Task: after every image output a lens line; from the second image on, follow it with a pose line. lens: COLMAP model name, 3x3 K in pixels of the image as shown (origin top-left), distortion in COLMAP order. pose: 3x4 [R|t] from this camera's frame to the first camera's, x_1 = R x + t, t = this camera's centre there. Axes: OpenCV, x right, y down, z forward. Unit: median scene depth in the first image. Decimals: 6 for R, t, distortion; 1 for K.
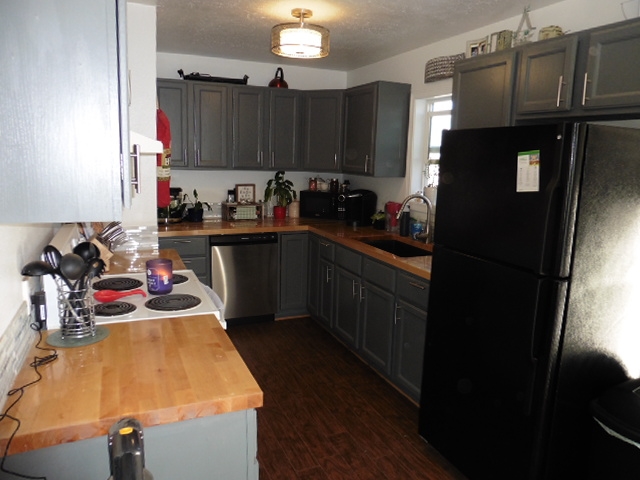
lens RADIAL K [[470.8, 0, 324.5], [0, 470.8, 240.2], [0, 0, 1]] dist [-0.049707, 0.033846]
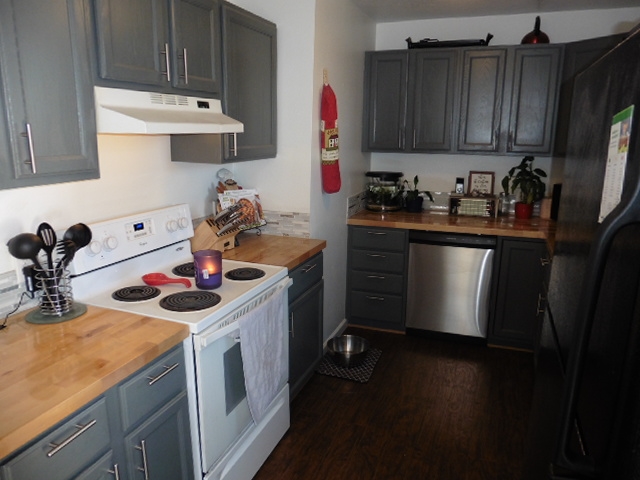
lens RADIAL K [[470.8, 0, 324.5], [0, 470.8, 240.2], [0, 0, 1]] dist [-0.049707, 0.033846]
pose [[0.714020, 0.137572, -0.686476, 0.212668], [-0.113134, 0.990290, 0.080784, -0.038427], [0.690924, 0.019982, 0.722651, 0.241670]]
